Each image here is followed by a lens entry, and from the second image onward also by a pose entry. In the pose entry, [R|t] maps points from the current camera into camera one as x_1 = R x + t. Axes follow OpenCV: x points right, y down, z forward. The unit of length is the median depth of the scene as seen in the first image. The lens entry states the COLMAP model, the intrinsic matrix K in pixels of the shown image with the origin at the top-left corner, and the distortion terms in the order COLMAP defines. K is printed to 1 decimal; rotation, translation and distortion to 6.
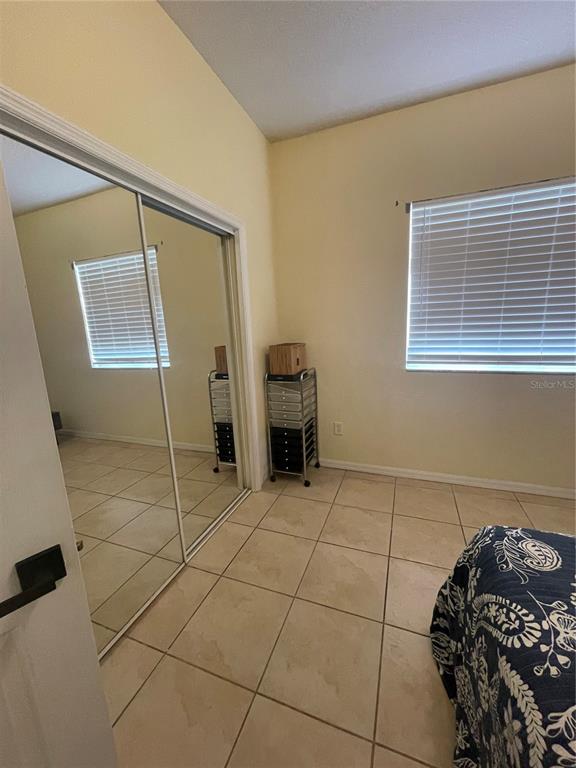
lens RADIAL K [[310.4, 0, 288.3], [0, 310.4, 382.4], [0, 0, 1]] dist [-0.000566, 0.000328]
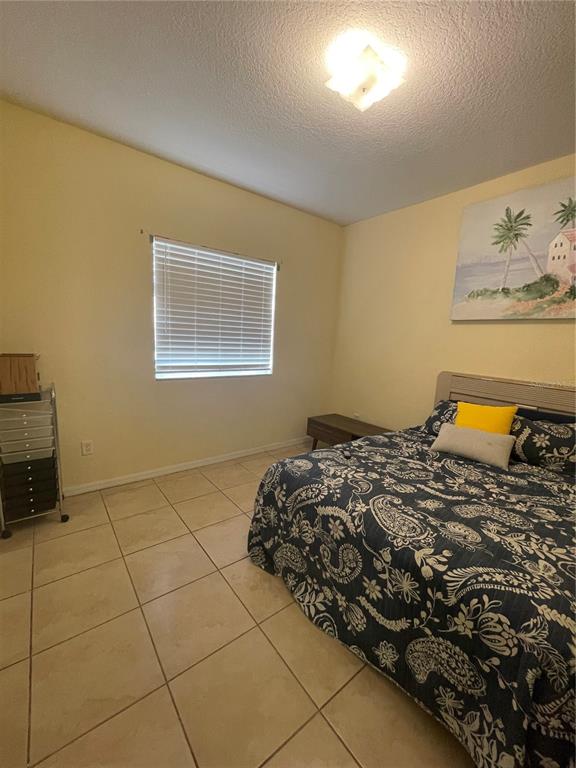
lens RADIAL K [[310.4, 0, 284.0], [0, 310.4, 385.1], [0, 0, 1]] dist [-0.000566, 0.000328]
pose [[0.521963, -0.068701, 0.850197, -0.376022], [0.097480, 0.995025, 0.020558, 0.002608], [-0.847380, 0.072147, 0.526063, 0.015200]]
